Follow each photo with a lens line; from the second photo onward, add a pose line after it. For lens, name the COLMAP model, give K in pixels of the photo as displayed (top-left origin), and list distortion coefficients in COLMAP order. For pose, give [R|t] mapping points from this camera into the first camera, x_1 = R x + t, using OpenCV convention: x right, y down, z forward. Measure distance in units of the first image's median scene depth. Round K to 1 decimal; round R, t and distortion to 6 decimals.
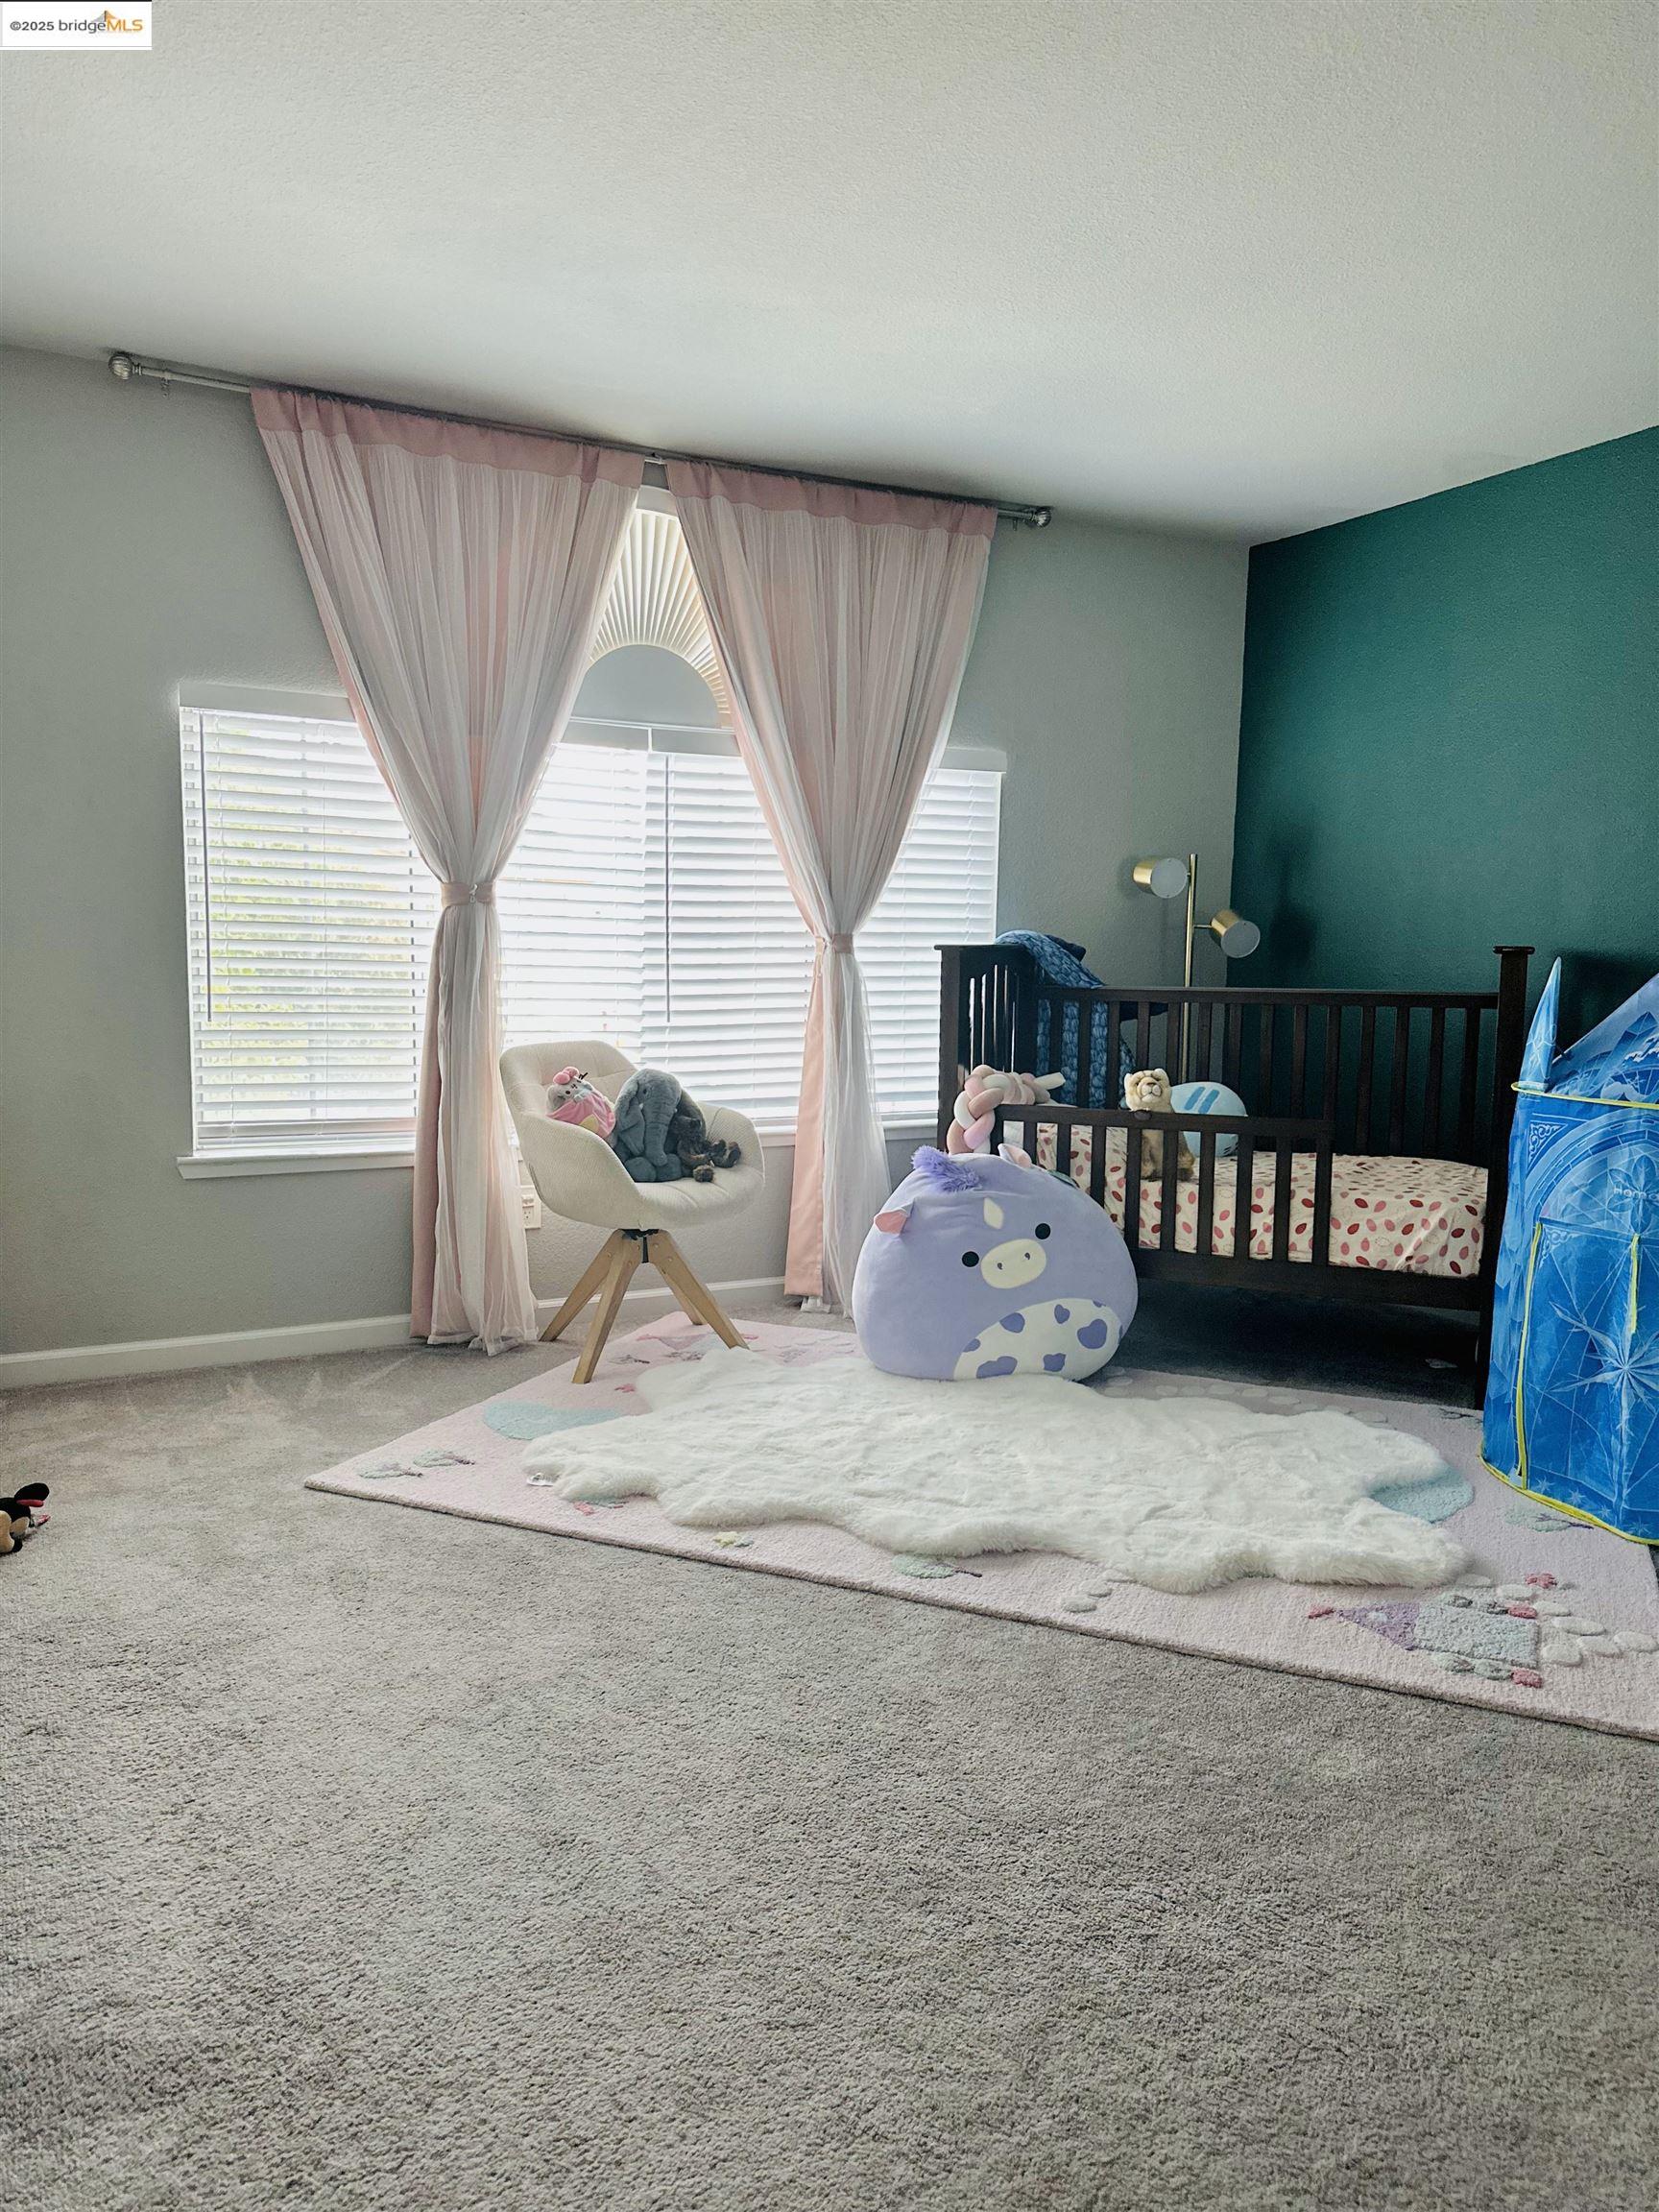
lens RADIAL K [[1576.1, 0, 834.5], [0, 1576.1, 1111.3], [0, 0, 1]] dist [0.179398, -0.229986]
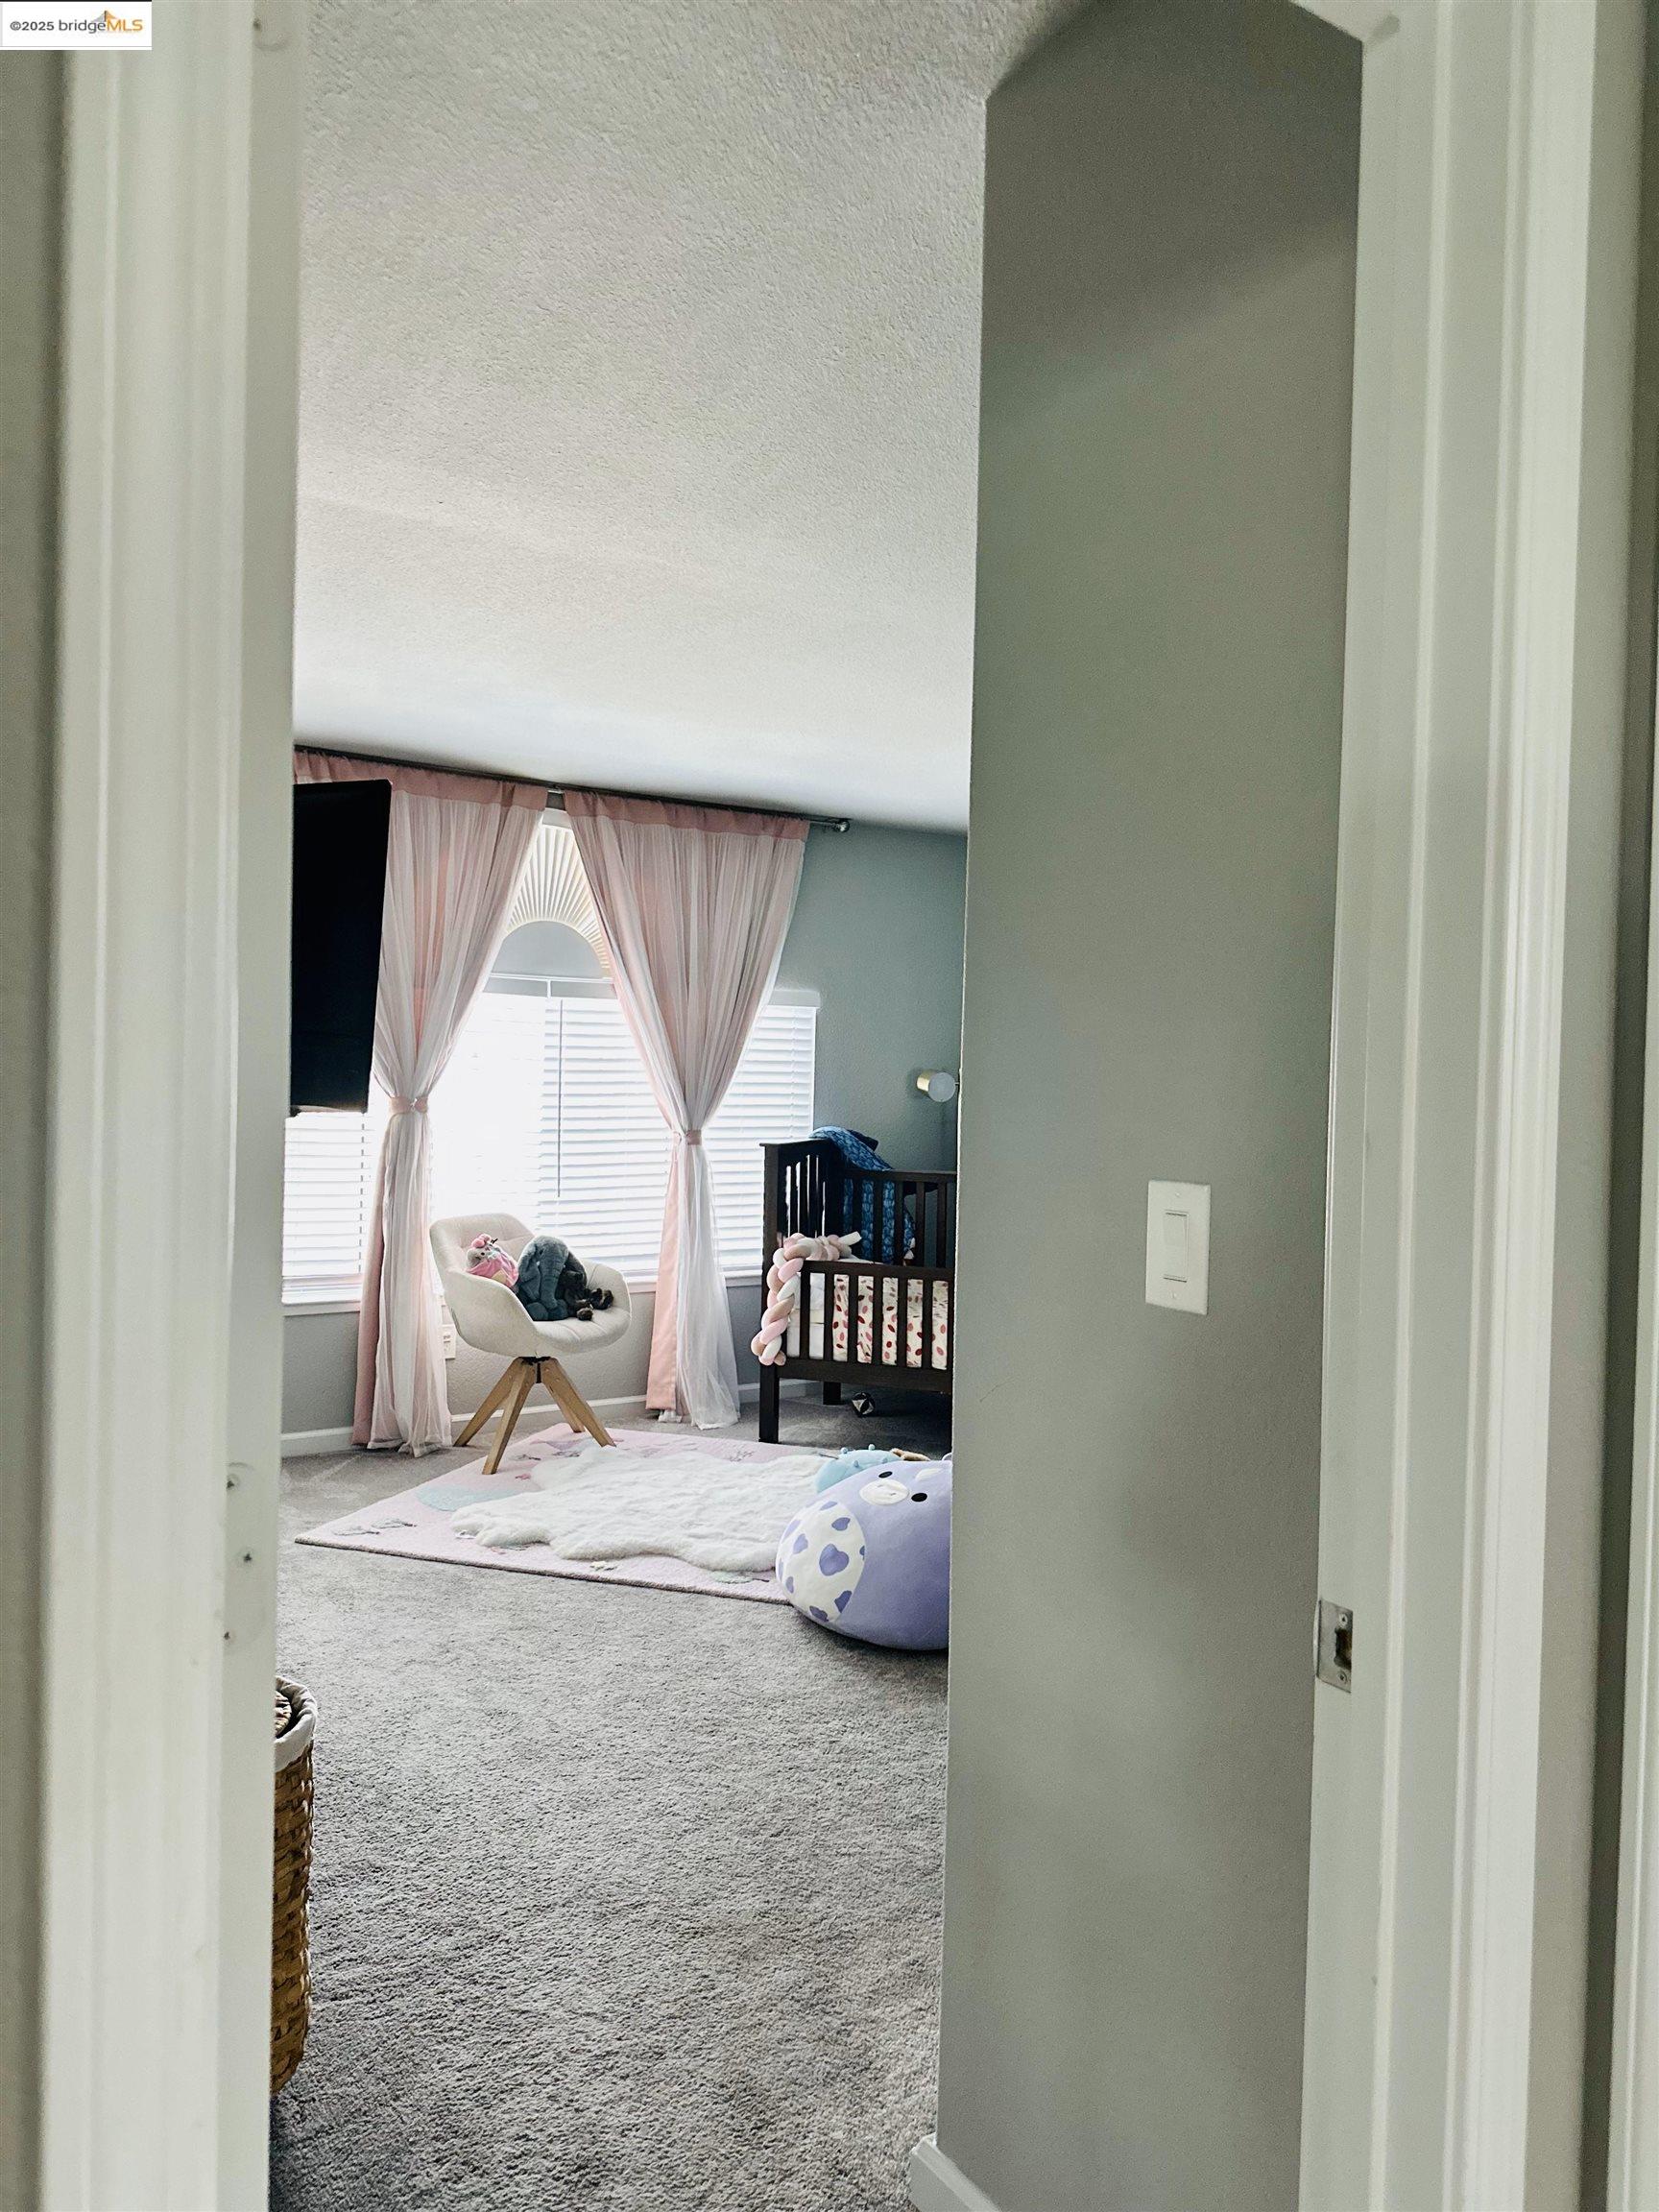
lens RADIAL K [[1576.1, 0, 834.5], [0, 1576.1, 1111.3], [0, 0, 1]] dist [0.179398, -0.229986]
pose [[0.996957, 0.005285, 0.077771, 0.022158], [0.001540, 0.996169, -0.087438, -0.013532], [-0.077936, 0.087291, 0.993130, -0.359668]]
